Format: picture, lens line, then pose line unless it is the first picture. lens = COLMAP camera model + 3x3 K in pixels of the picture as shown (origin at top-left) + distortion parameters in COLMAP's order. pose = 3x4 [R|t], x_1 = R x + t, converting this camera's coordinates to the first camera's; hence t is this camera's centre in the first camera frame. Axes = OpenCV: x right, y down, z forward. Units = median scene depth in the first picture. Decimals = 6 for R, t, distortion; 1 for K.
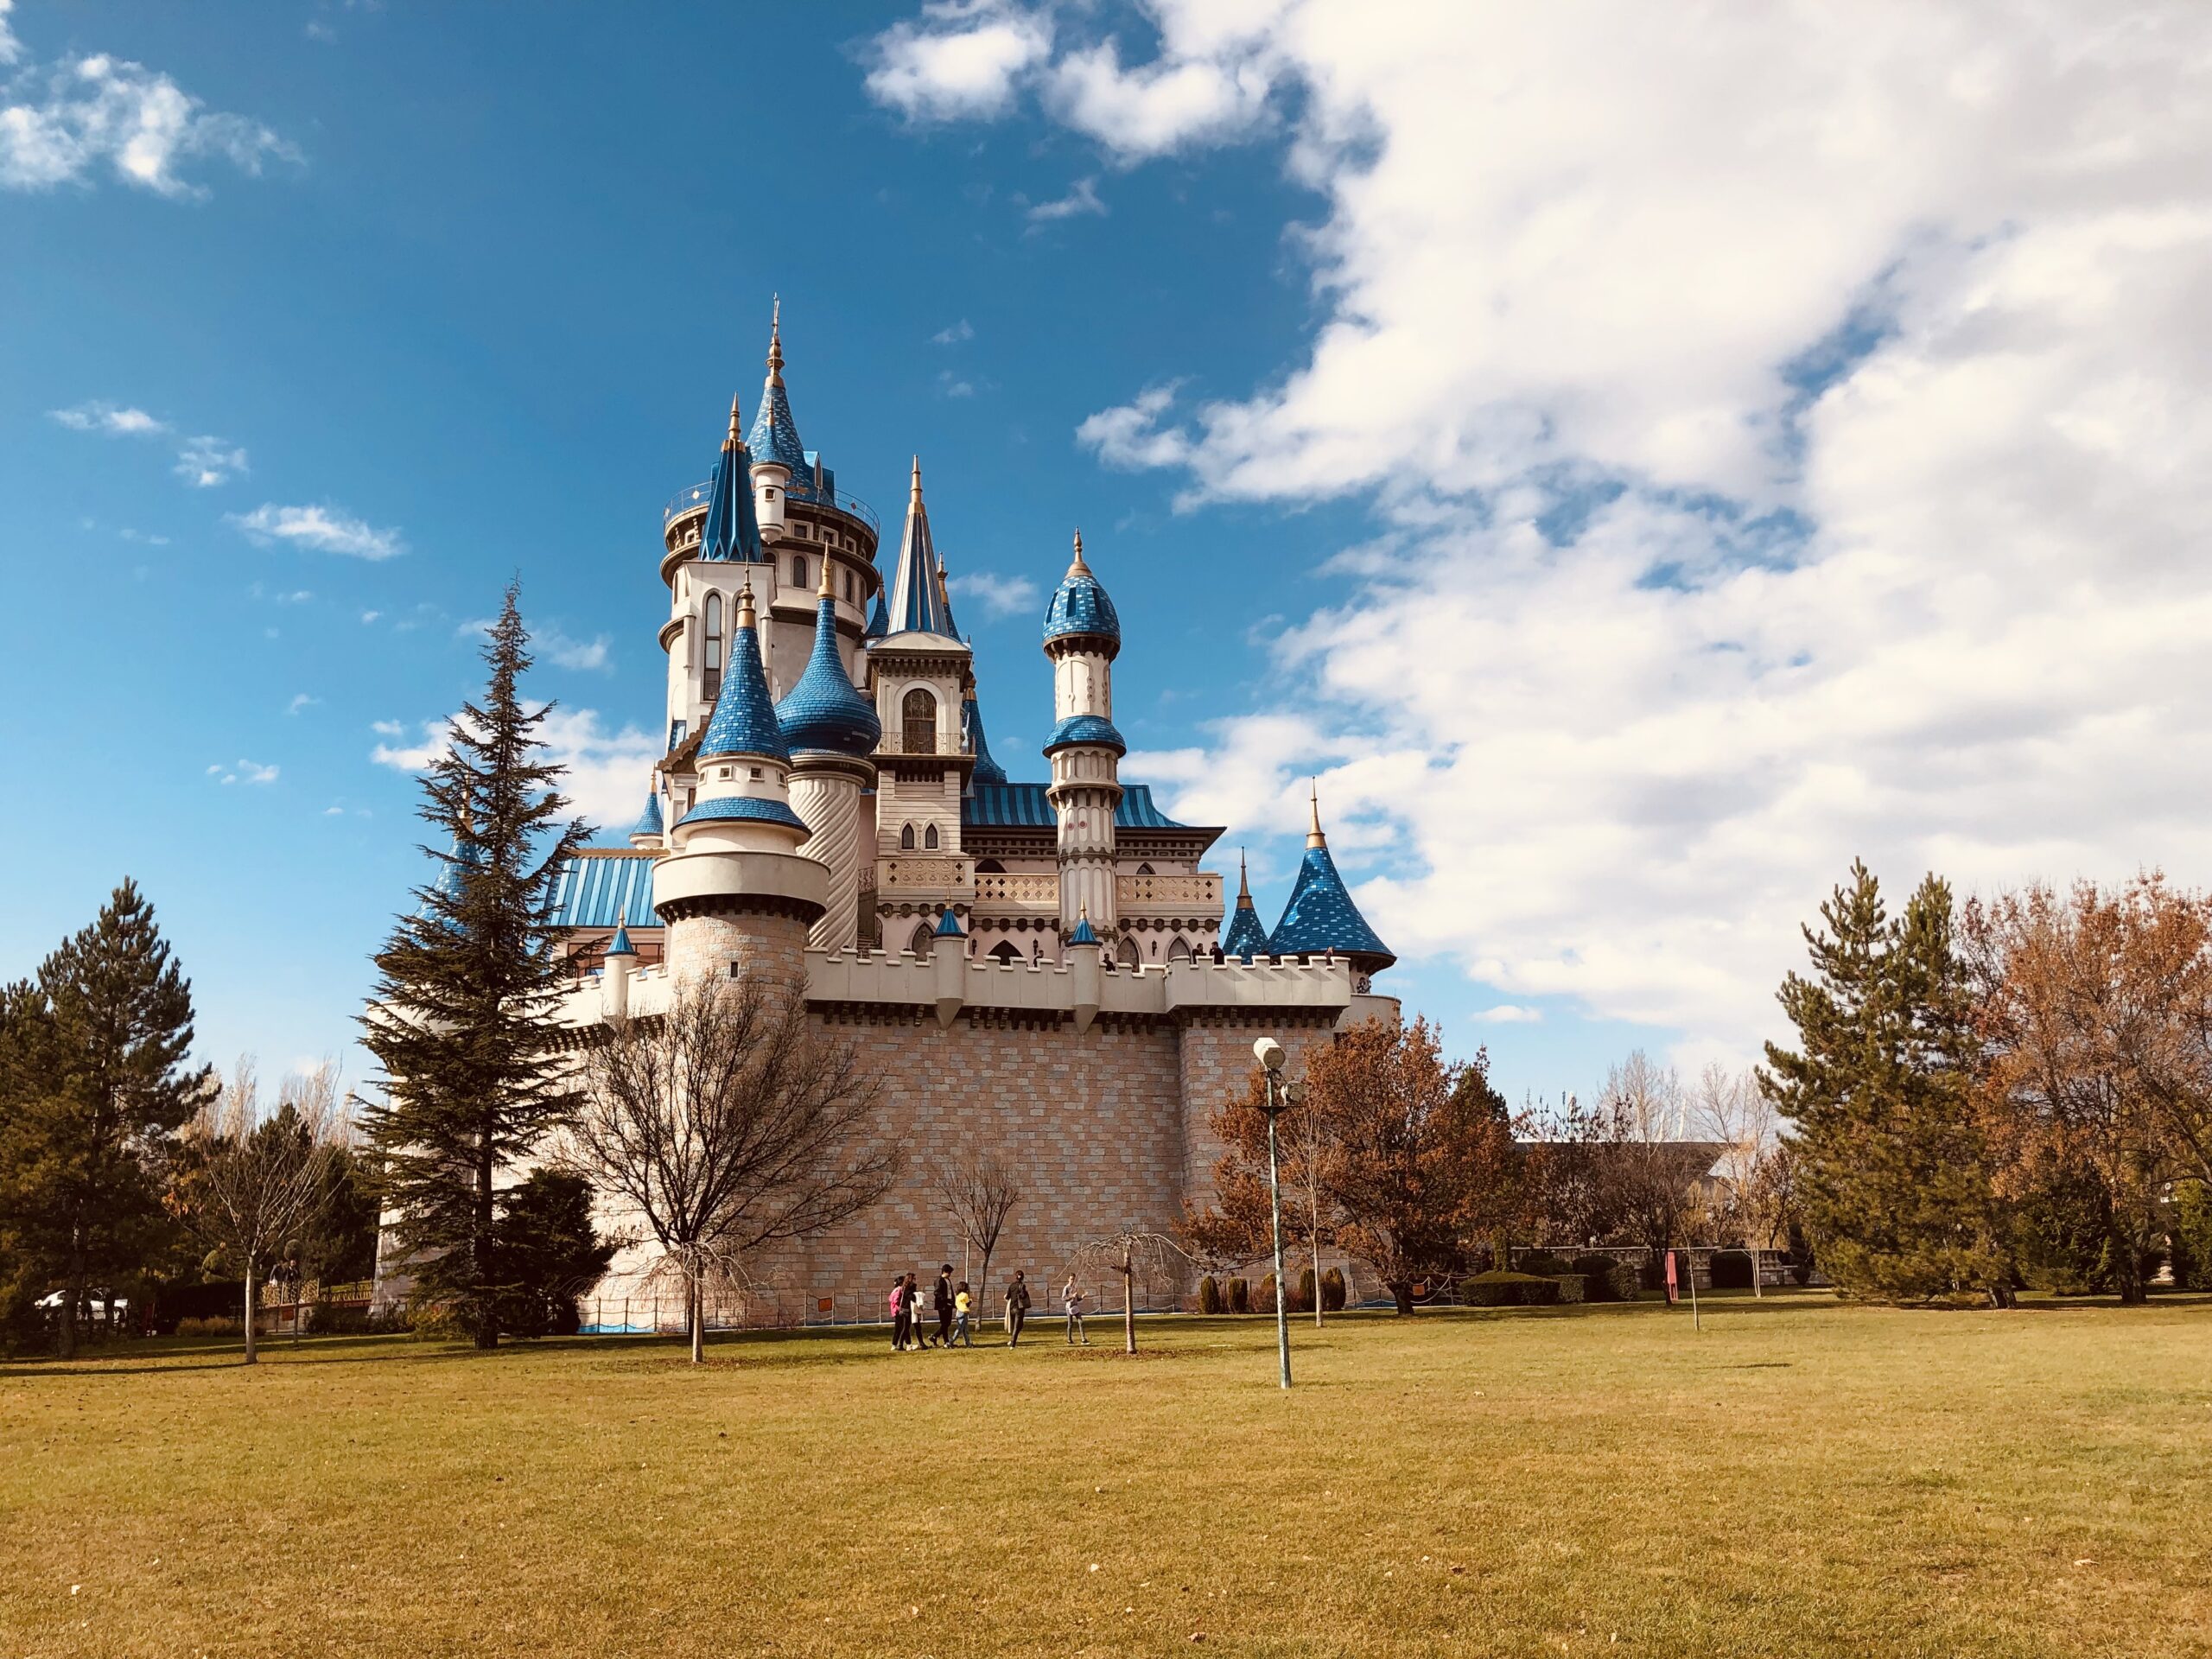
lens RADIAL K [[1852.4, 0, 1109.8], [0, 1852.4, 815.8], [0, 0, 1]] dist [0.046990, -0.068574]
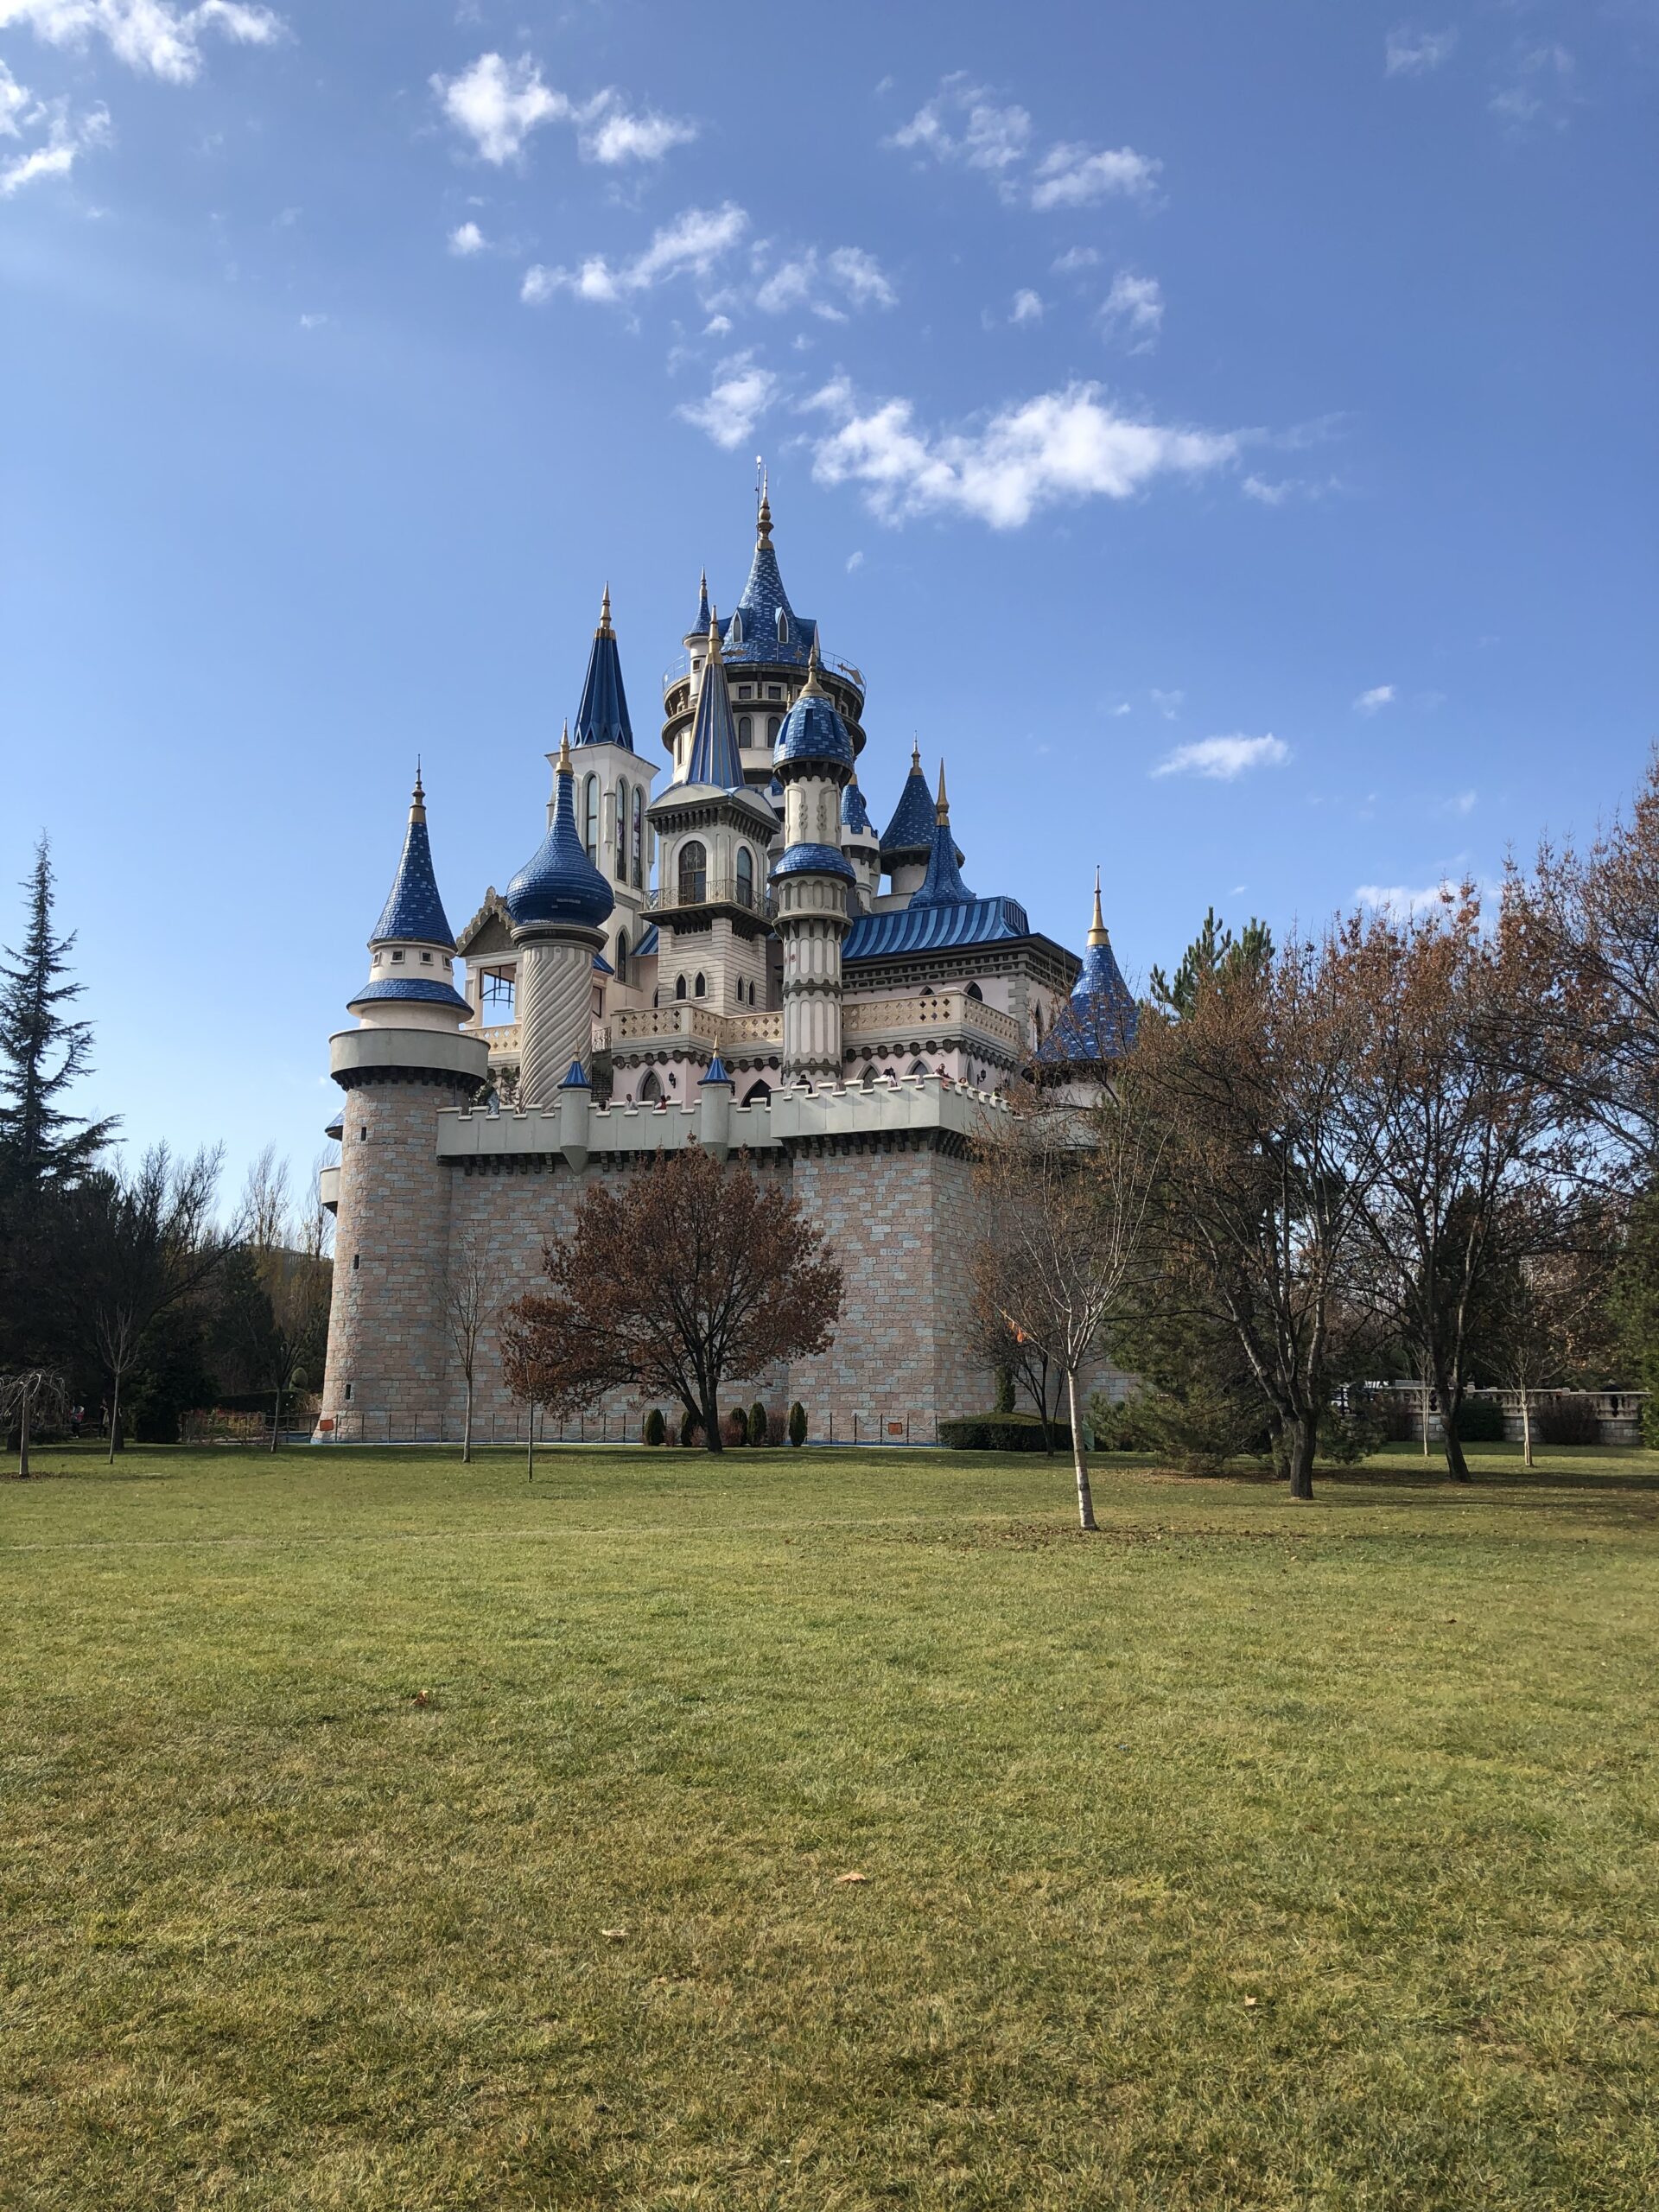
lens RADIAL K [[1852.4, 0, 747.0], [0, 1852.4, 1083.3], [0, 0, 1]] dist [0.046990, -0.068574]
pose [[0.799353, -0.078535, -0.595708, 0.663064], [0.122715, 0.991863, 0.033903, 0.042312], [0.588198, -0.100203, 0.802486, 0.229724]]
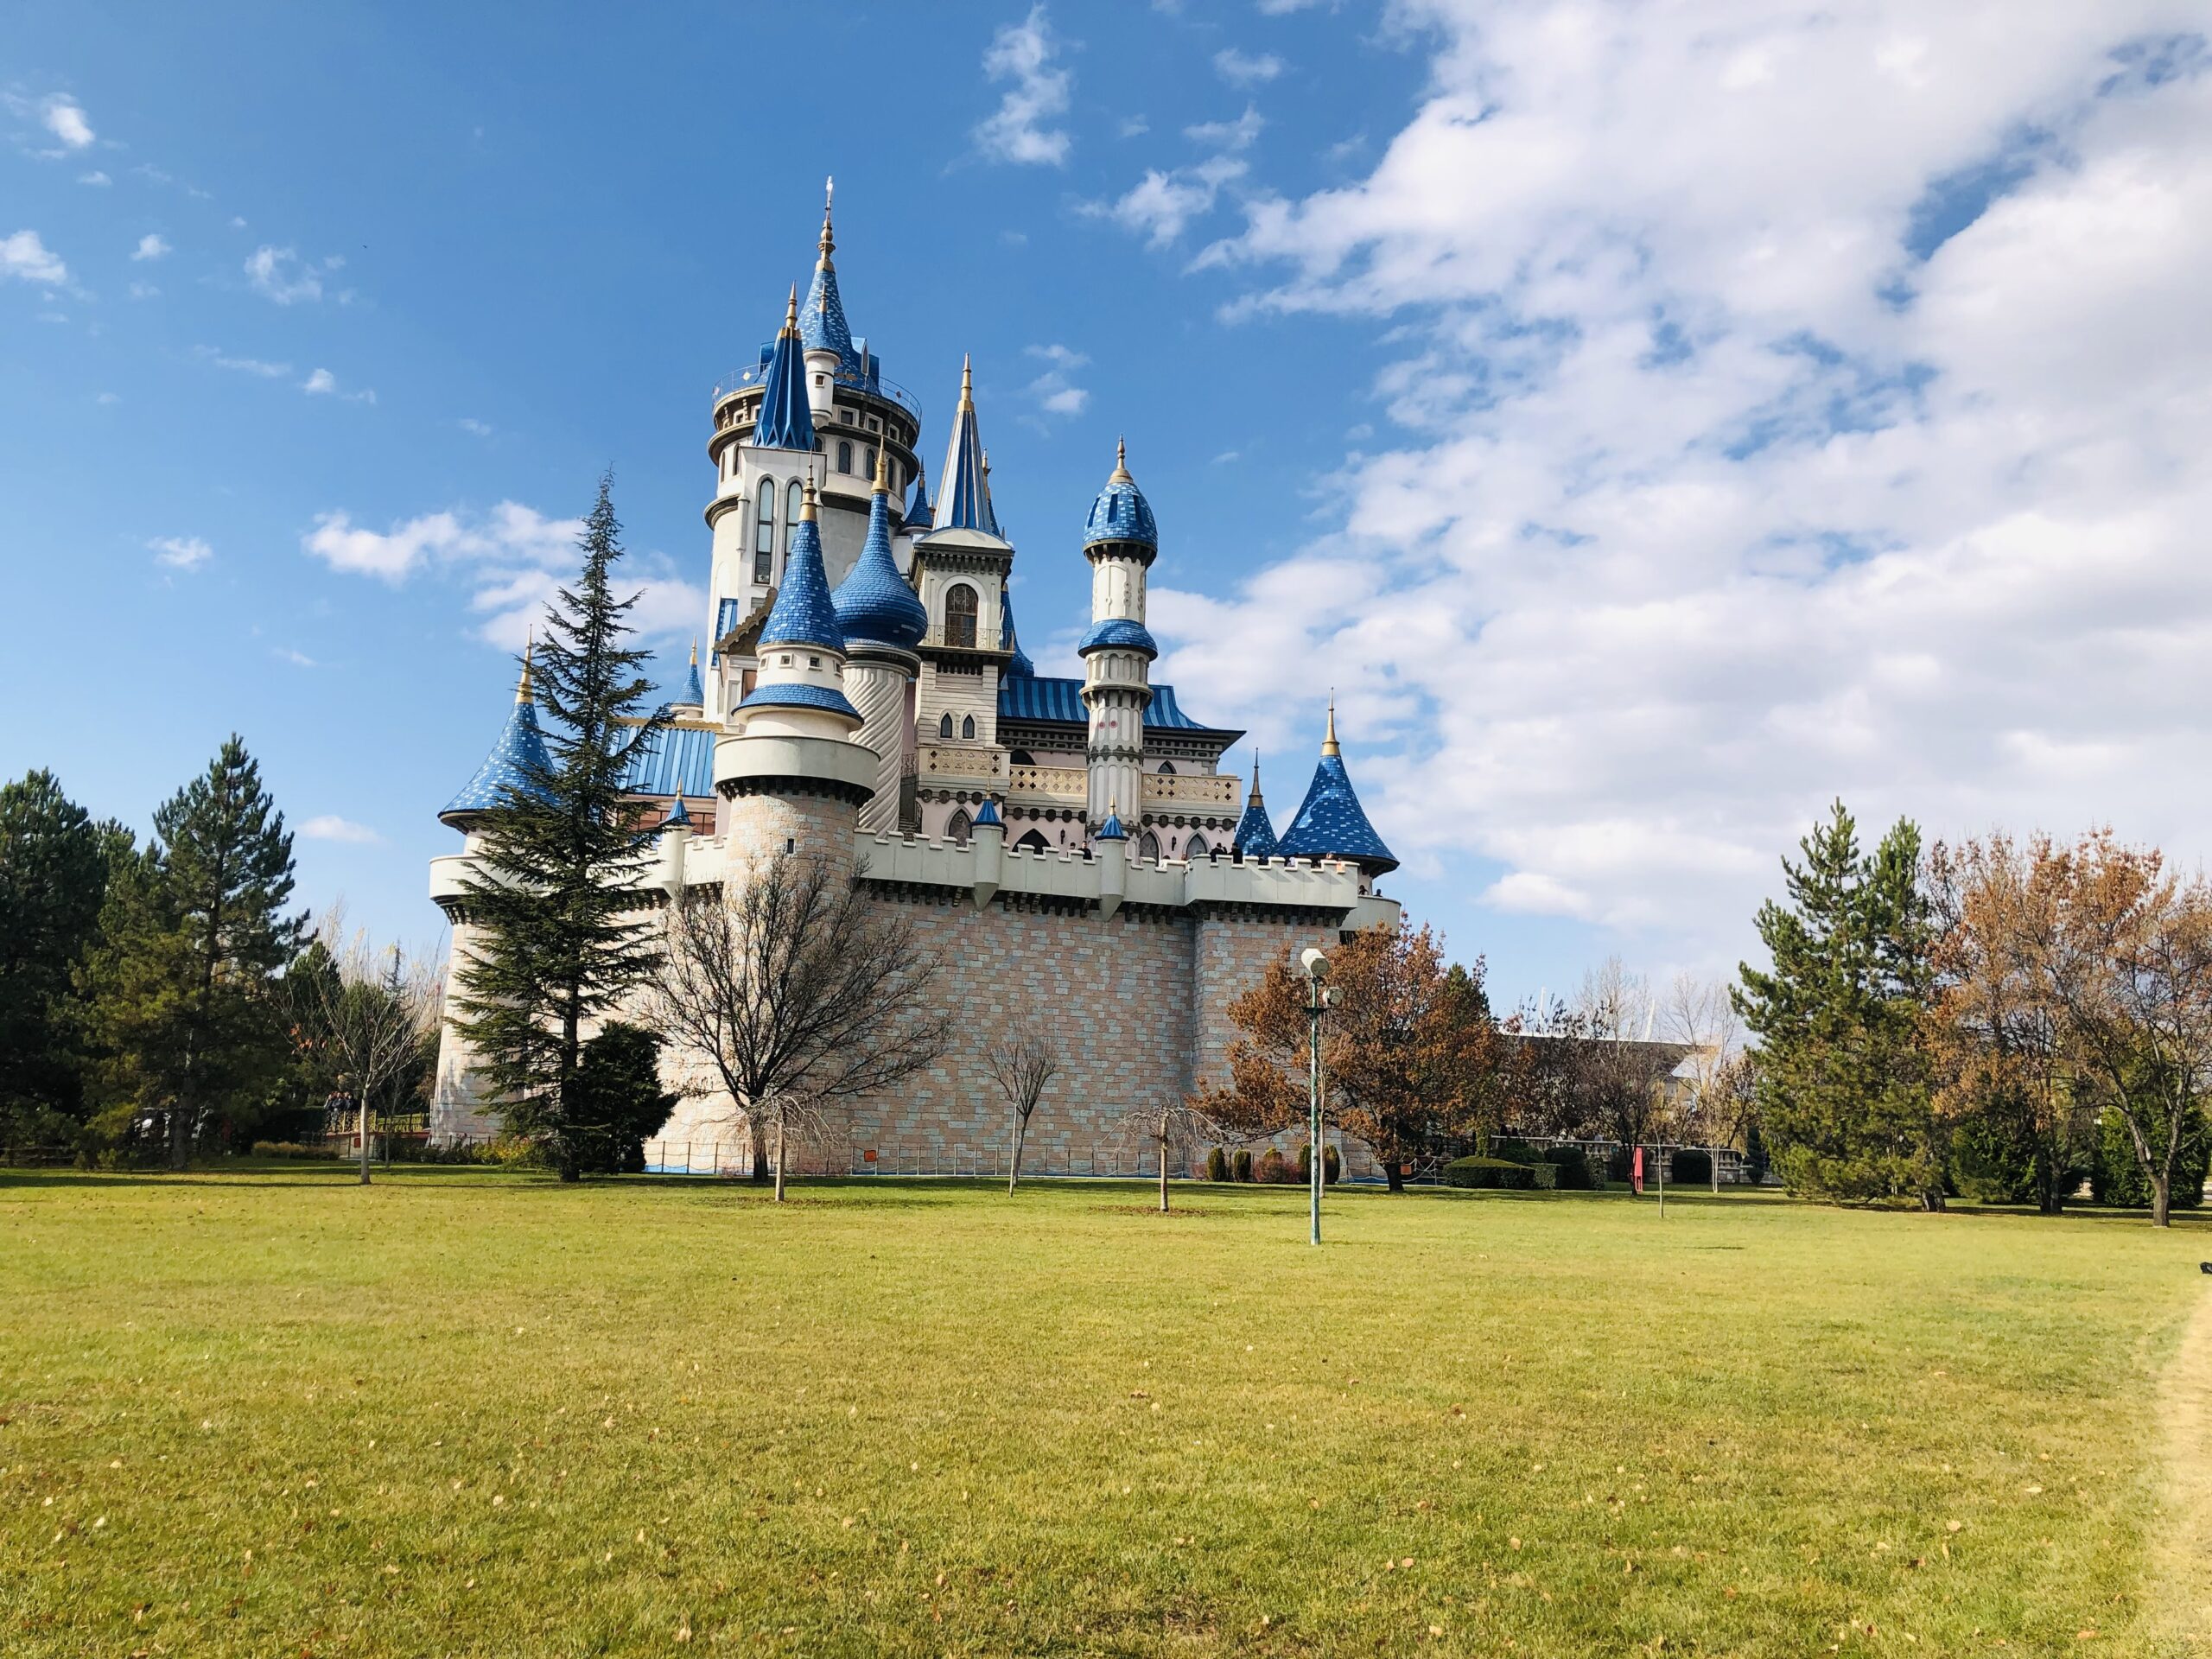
lens RADIAL K [[1852.4, 0, 1127.0], [0, 1852.4, 832.9], [0, 0, 1]] dist [0.046990, -0.068574]
pose [[0.998494, 0.051982, 0.017551, -0.027183], [-0.053171, 0.995692, 0.075964, -0.016522], [-0.013527, -0.076782, 0.996956, -0.070172]]
